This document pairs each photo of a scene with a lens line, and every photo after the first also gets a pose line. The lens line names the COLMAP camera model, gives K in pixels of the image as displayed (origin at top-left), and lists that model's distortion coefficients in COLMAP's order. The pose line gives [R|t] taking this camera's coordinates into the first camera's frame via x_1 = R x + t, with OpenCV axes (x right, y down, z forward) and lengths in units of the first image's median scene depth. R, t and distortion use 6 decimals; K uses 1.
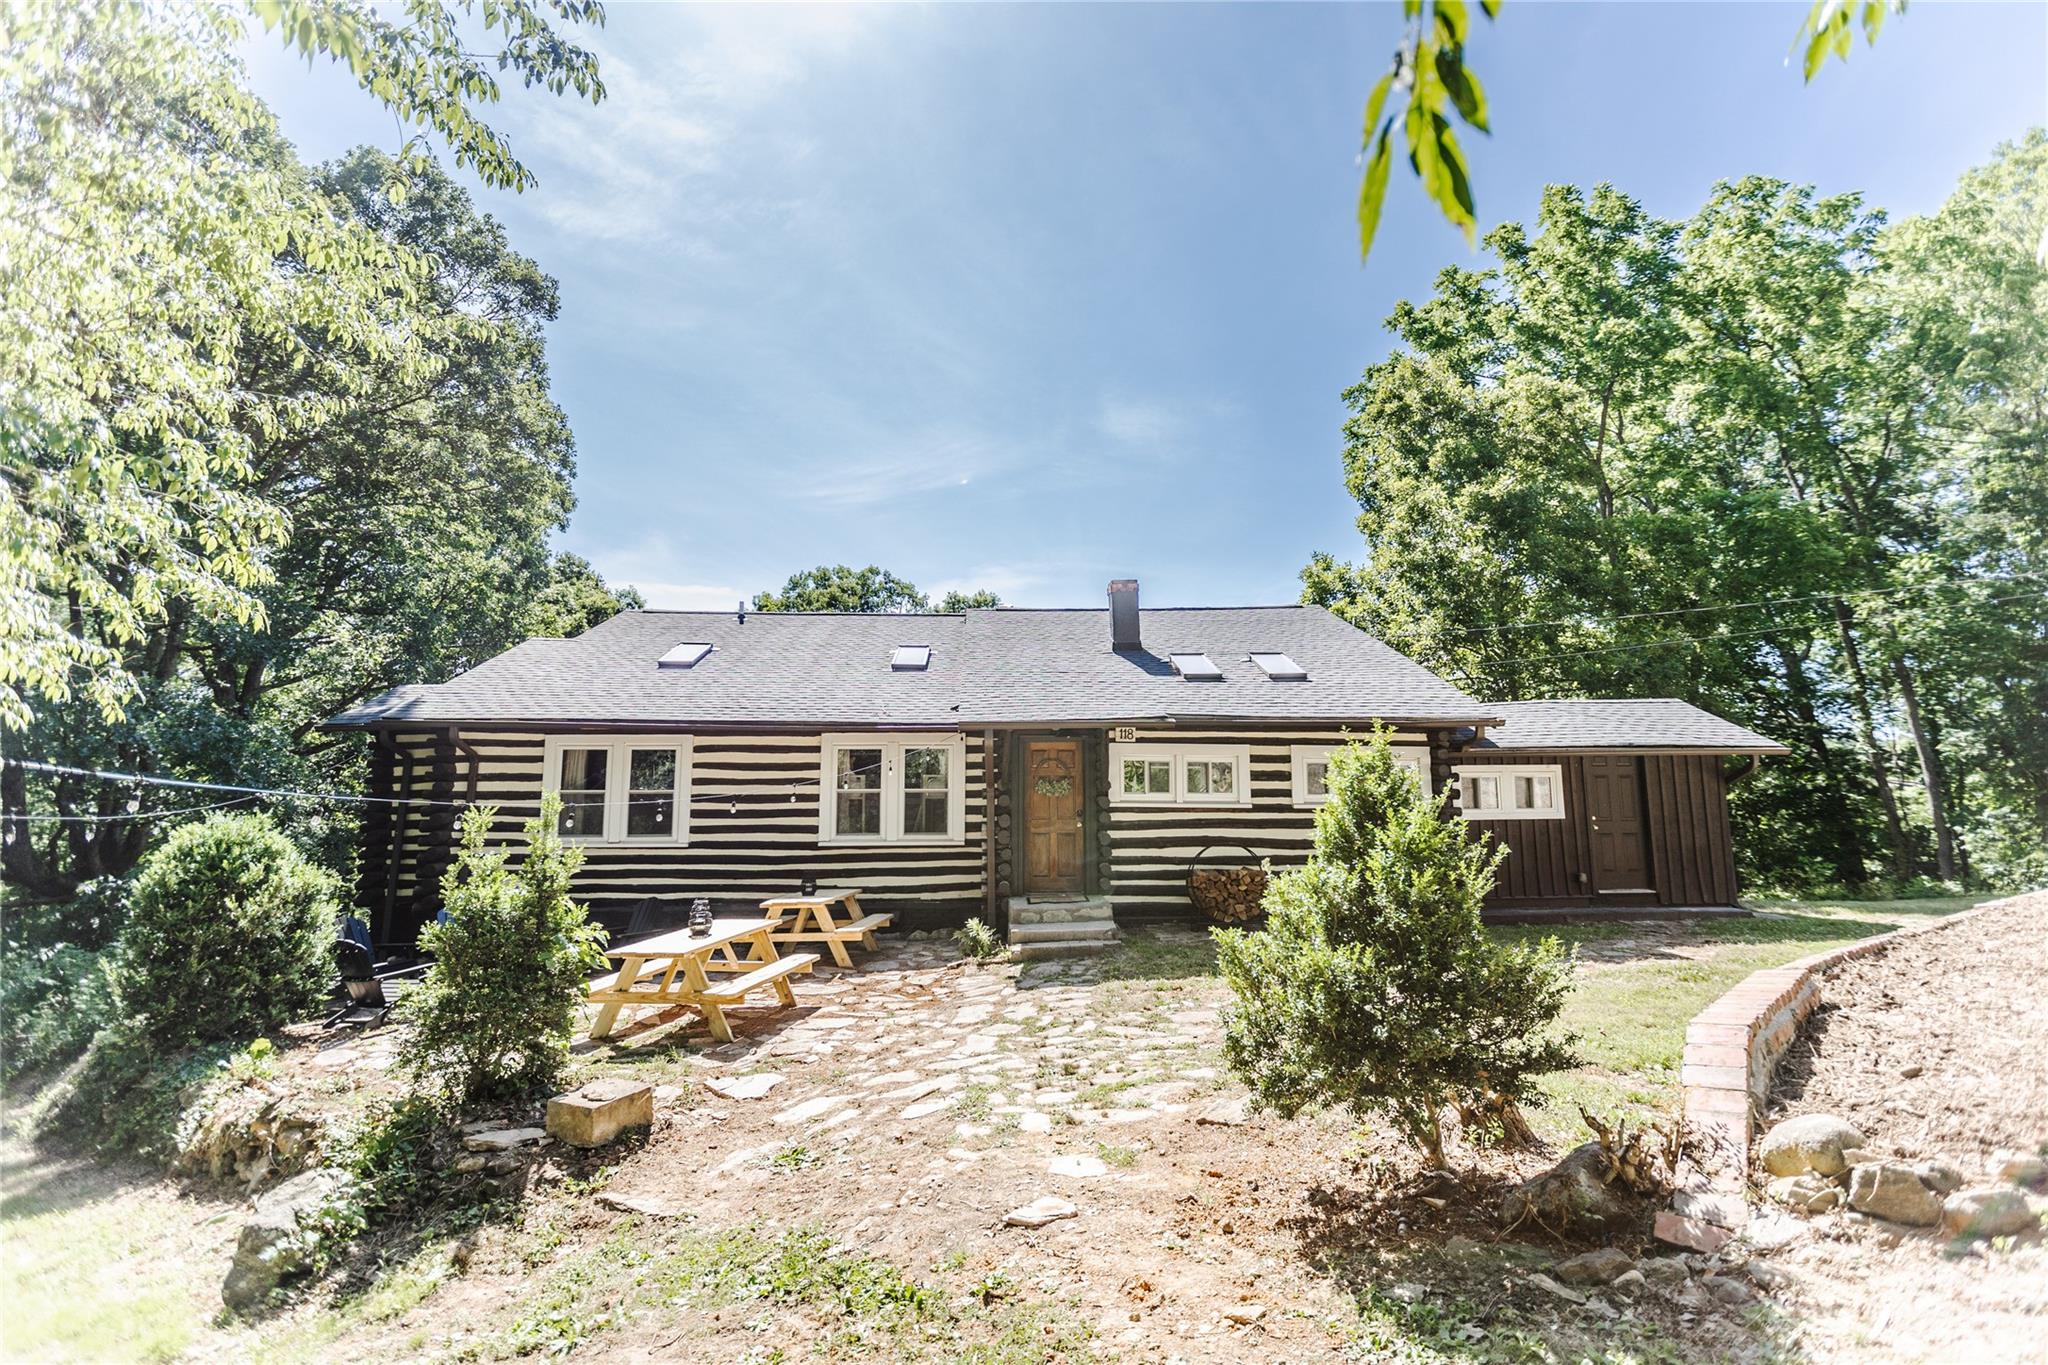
lens RADIAL K [[969.5, 0, 1033.2], [0, 969.5, 684.2], [0, 0, 1]] dist [-0.003680, -0.001516]
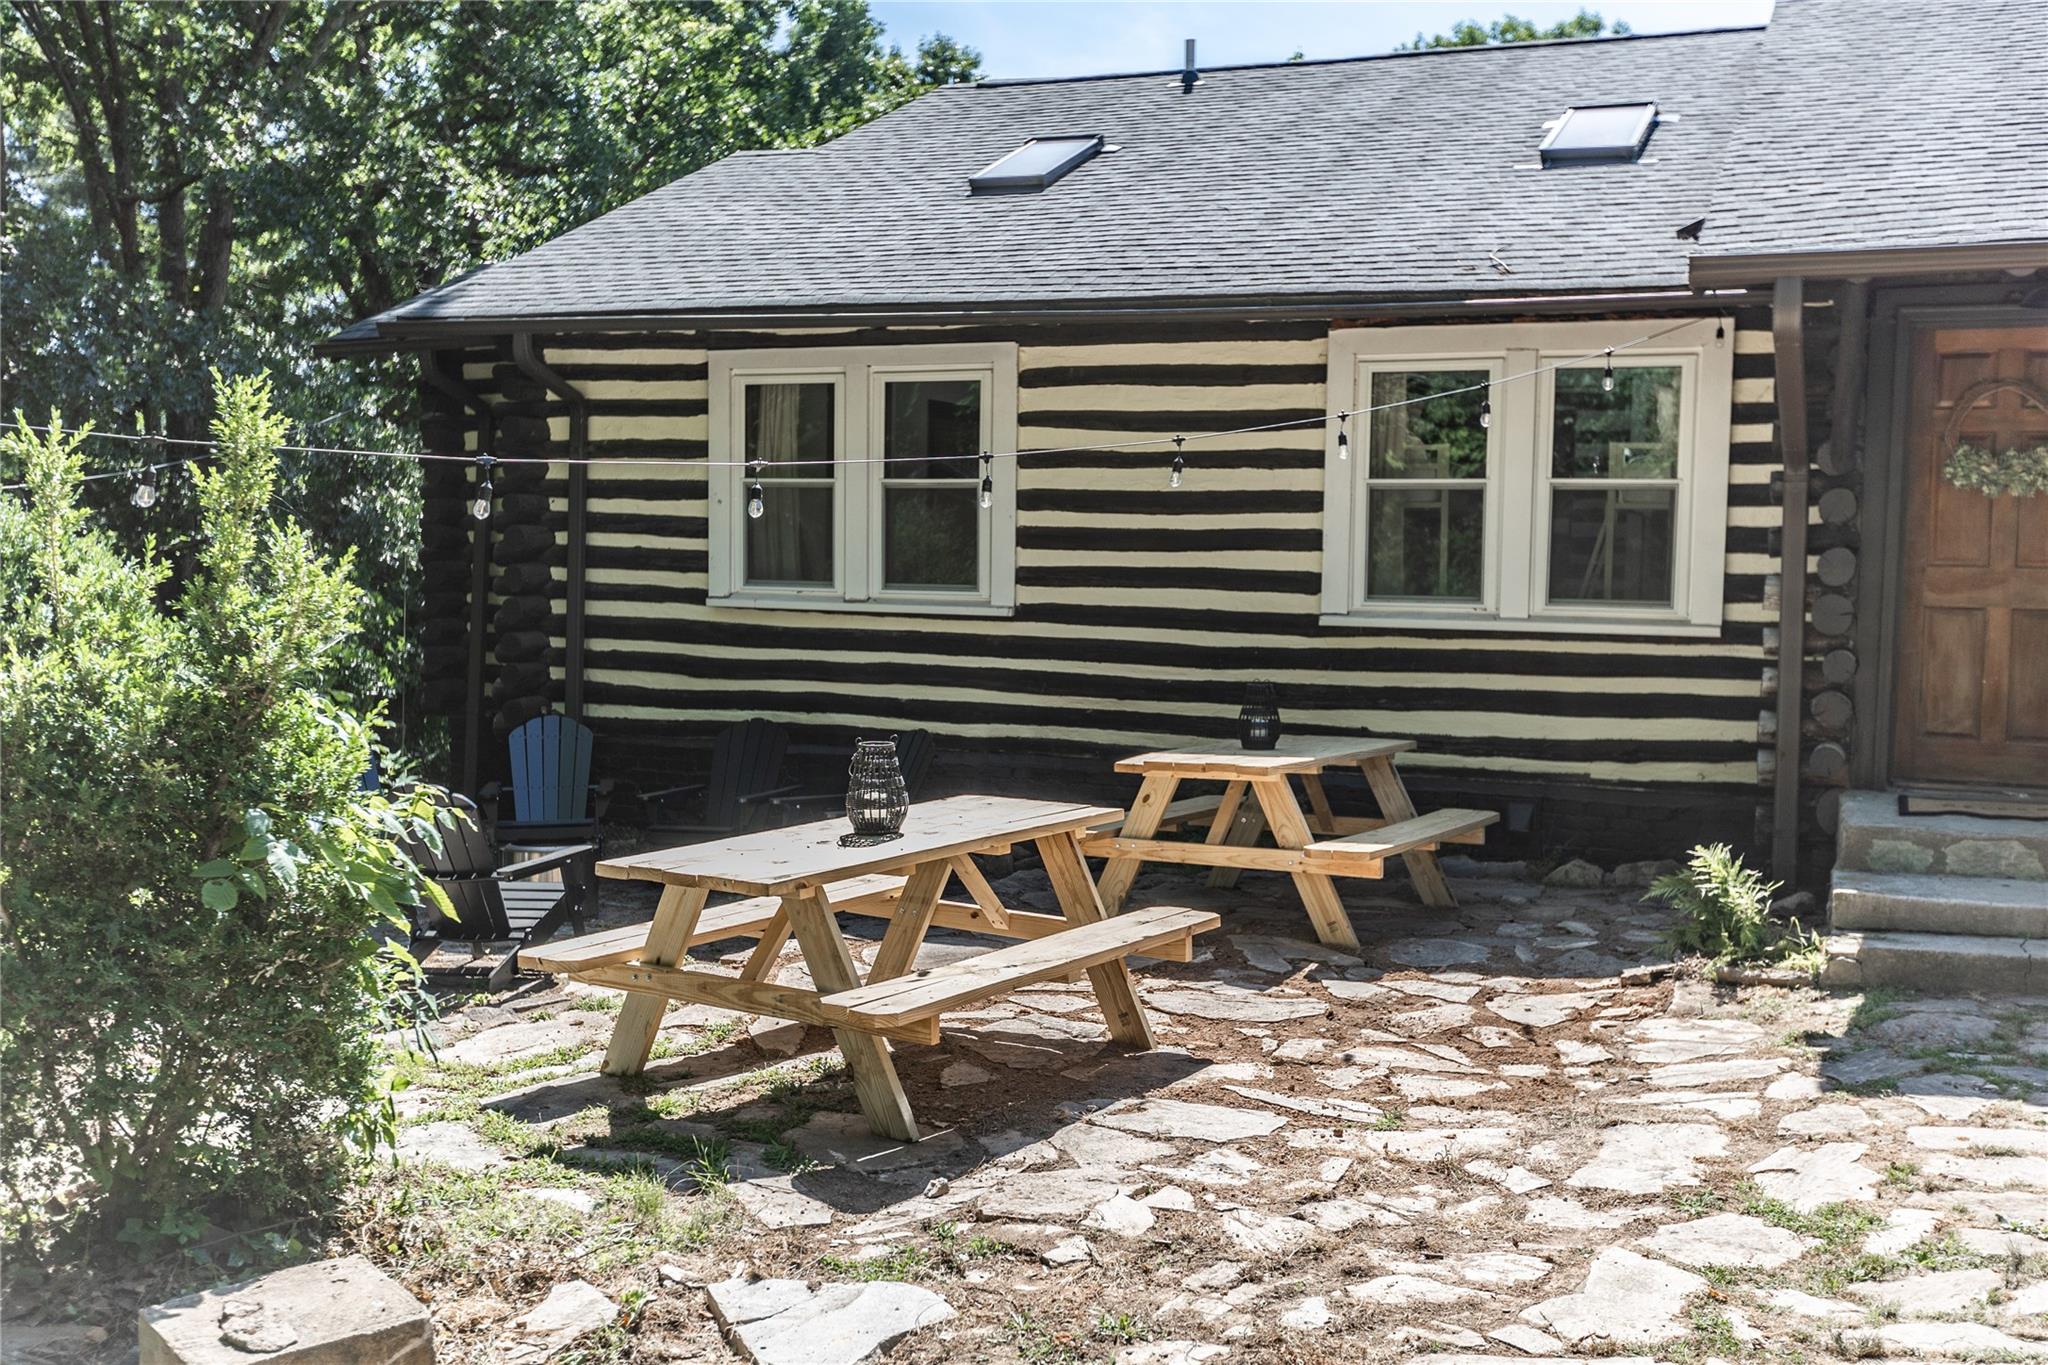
lens RADIAL K [[1950.8, 0, 1022.9], [0, 1950.8, 685.8], [0, 0, 1]] dist [-0.004285, 0.000000]
pose [[0.896769, 0.047559, -0.439937, 0.018149], [0.031829, 0.984699, 0.171331, 0.062031], [0.441354, -0.167647, 0.881533, 0.299149]]
